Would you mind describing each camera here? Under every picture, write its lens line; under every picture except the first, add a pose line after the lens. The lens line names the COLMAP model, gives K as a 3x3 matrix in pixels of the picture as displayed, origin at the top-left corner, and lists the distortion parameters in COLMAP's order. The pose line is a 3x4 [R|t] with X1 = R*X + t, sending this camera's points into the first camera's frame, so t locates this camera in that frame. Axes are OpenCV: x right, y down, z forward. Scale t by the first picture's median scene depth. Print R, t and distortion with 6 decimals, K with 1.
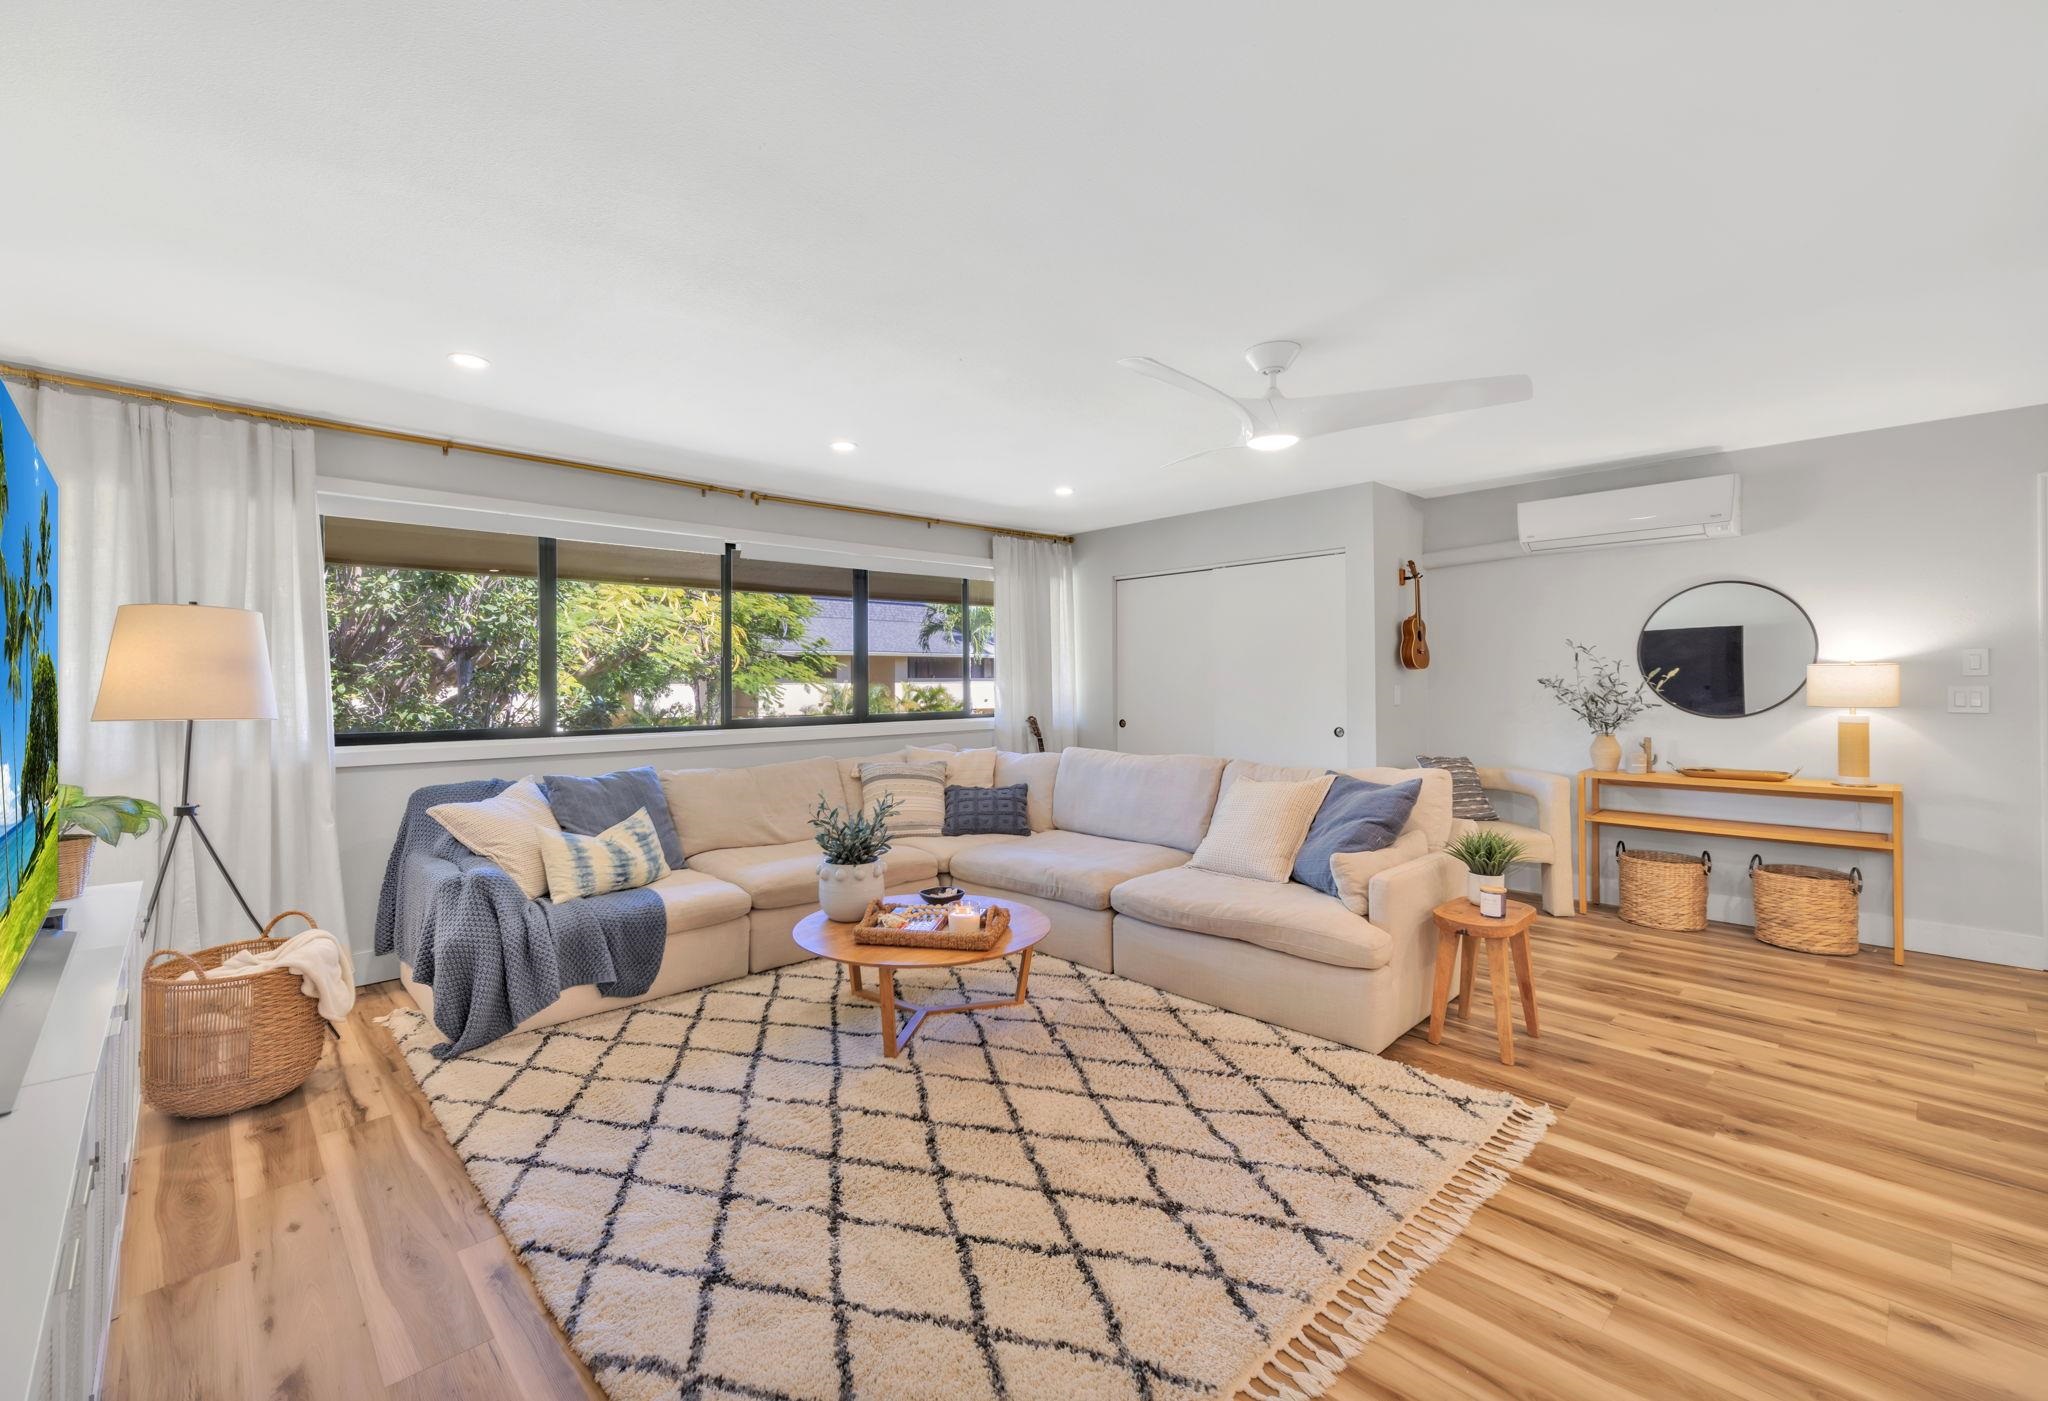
lens RADIAL K [[839.2, 0, 1024.0], [0, 839.2, 700.5], [0, 0, 1]] dist [0.012727, -0.000077]
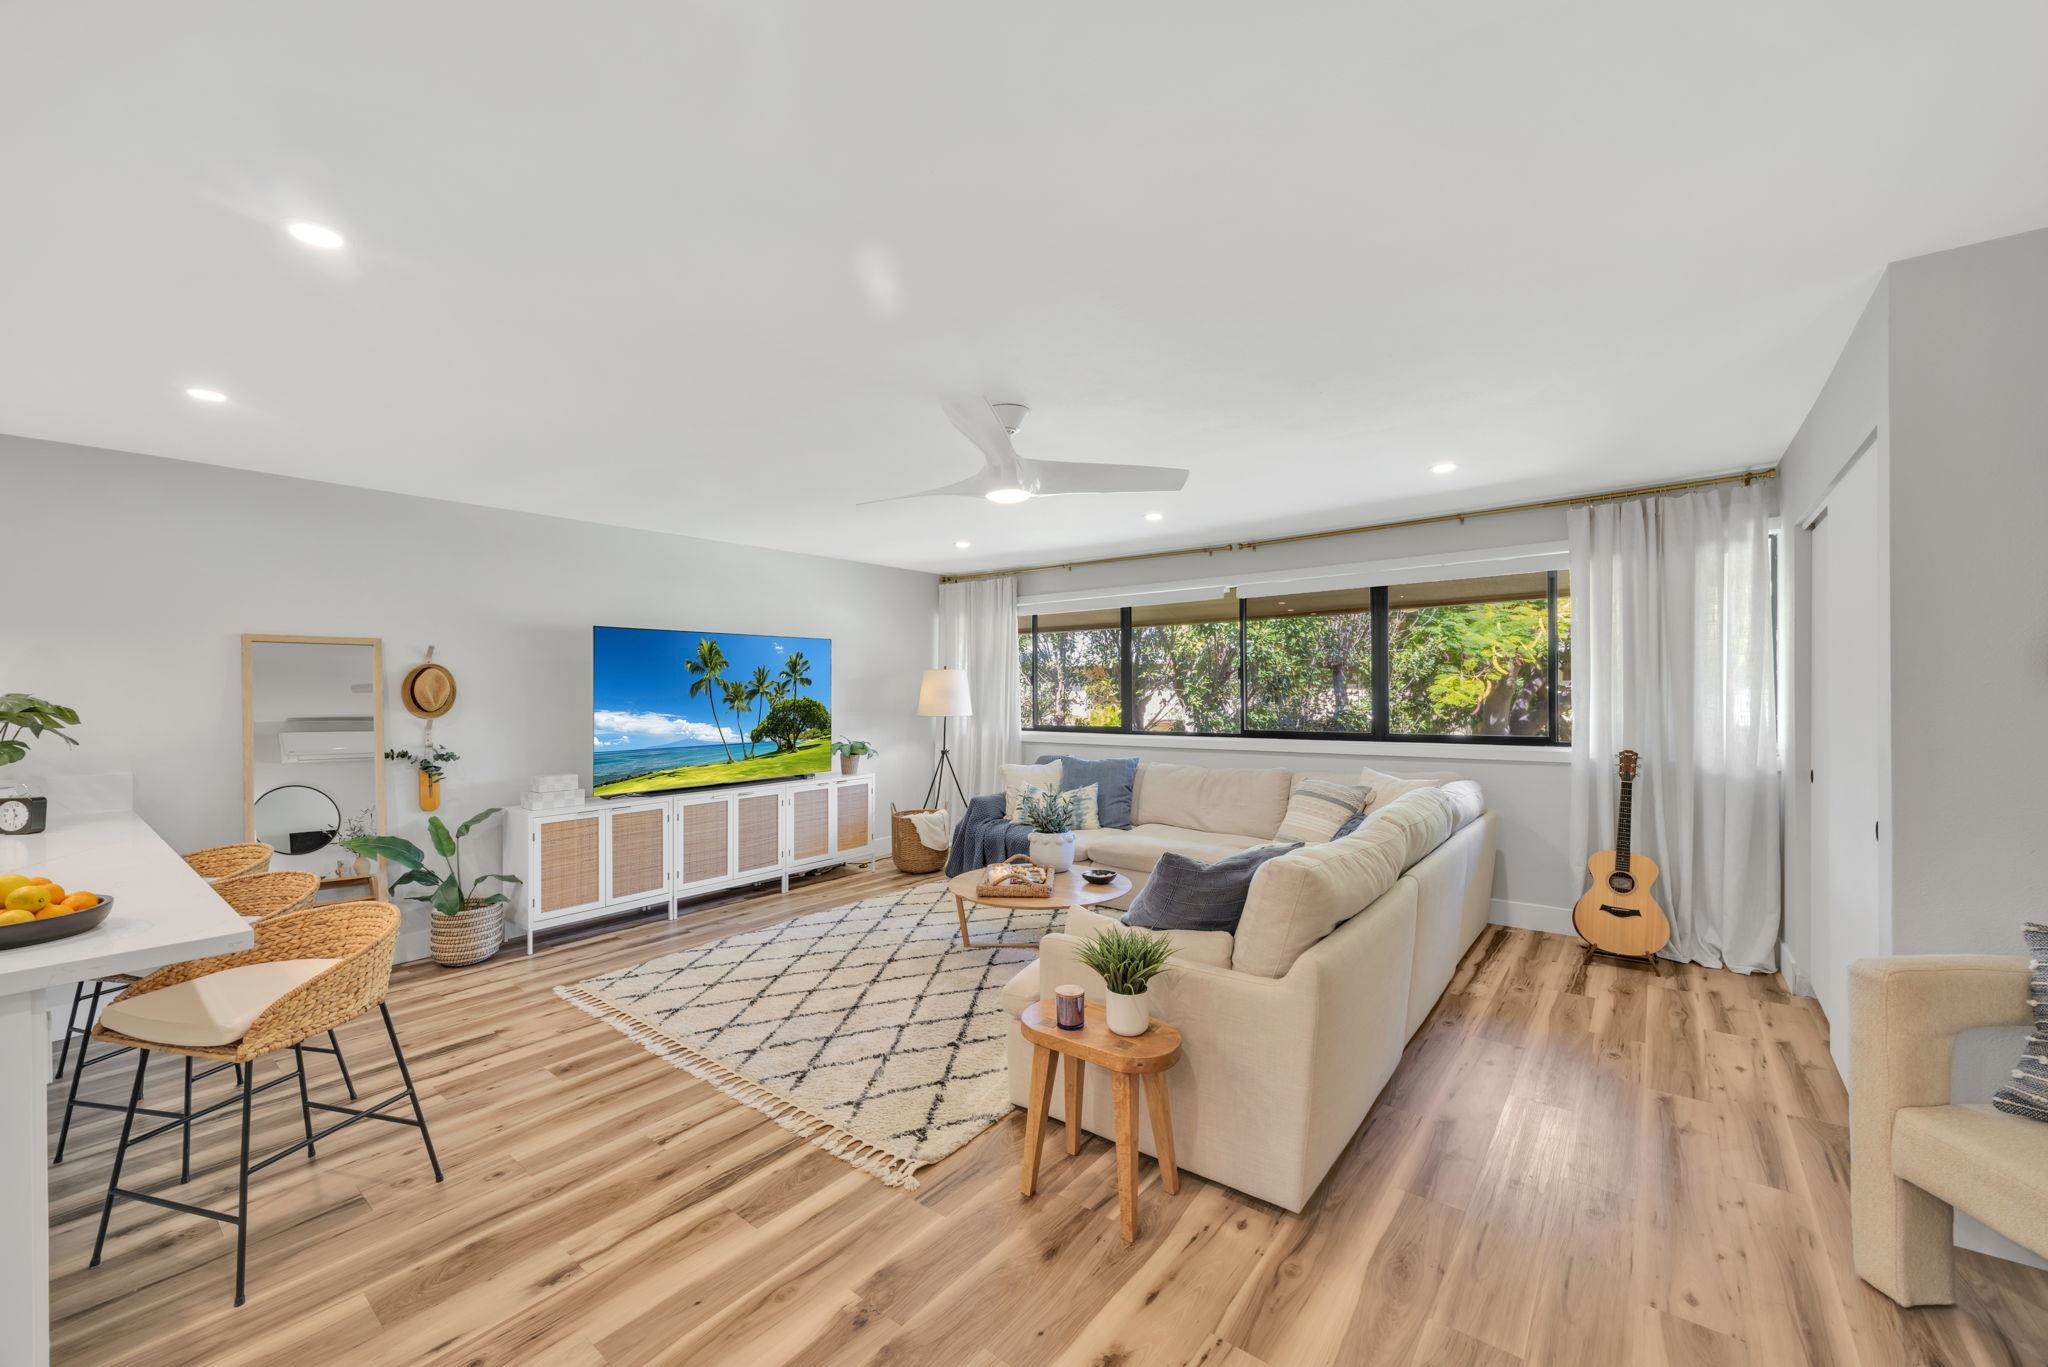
lens RADIAL K [[833.4, 0, 1024.0], [0, 833.4, 683.5], [0, 0, 1]] dist [0.000215, 0.000017]
pose [[0.140623, -0.004225, -0.990054, 1.605360], [-0.021800, 0.999735, -0.007363, -0.058490], [0.989823, 0.022618, 0.140493, 1.027203]]
